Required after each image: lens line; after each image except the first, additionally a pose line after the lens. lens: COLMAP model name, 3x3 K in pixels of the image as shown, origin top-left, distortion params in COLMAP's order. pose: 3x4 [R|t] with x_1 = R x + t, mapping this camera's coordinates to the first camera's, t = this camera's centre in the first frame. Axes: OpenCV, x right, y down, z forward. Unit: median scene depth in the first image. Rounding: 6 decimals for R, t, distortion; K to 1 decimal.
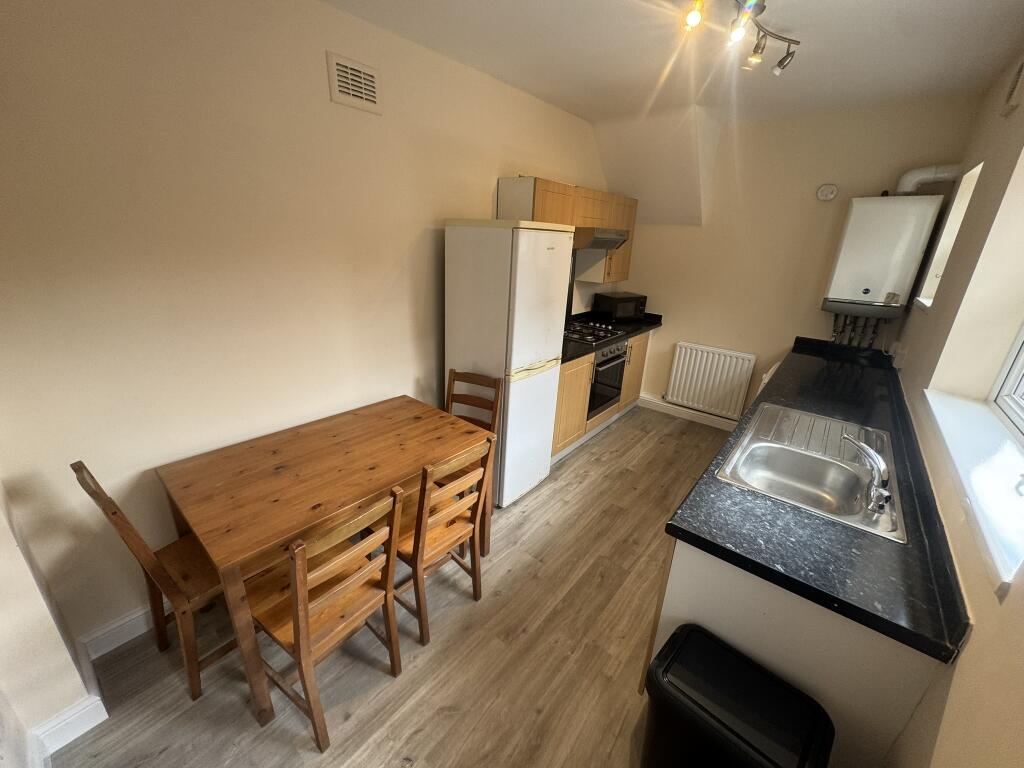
lens RADIAL K [[406.2, 0, 510.5], [0, 406.2, 385.3], [0, 0, 1]] dist [-0.001823, 0.000356]
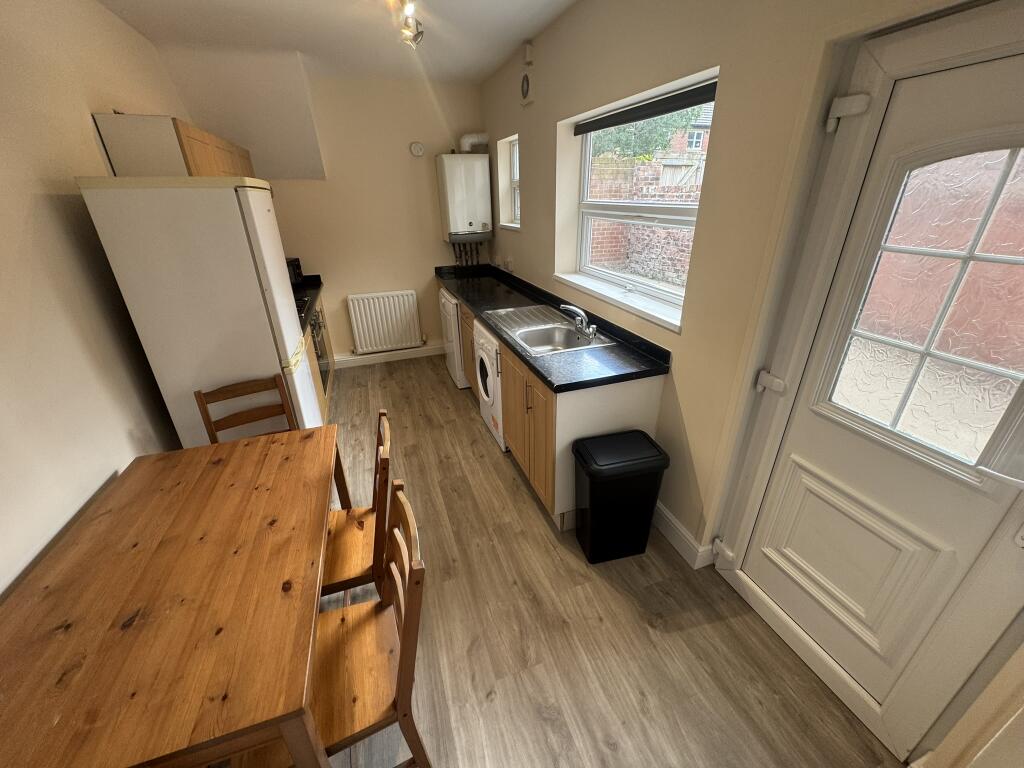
lens RADIAL K [[406.2, 0, 510.5], [0, 406.2, 385.3], [0, 0, 1]] dist [-0.001823, 0.000356]
pose [[0.516585, -0.406804, 0.753426, -0.402702], [0.333449, 0.906041, 0.260578, -0.051947], [-0.788639, 0.116618, 0.603696, 0.115394]]
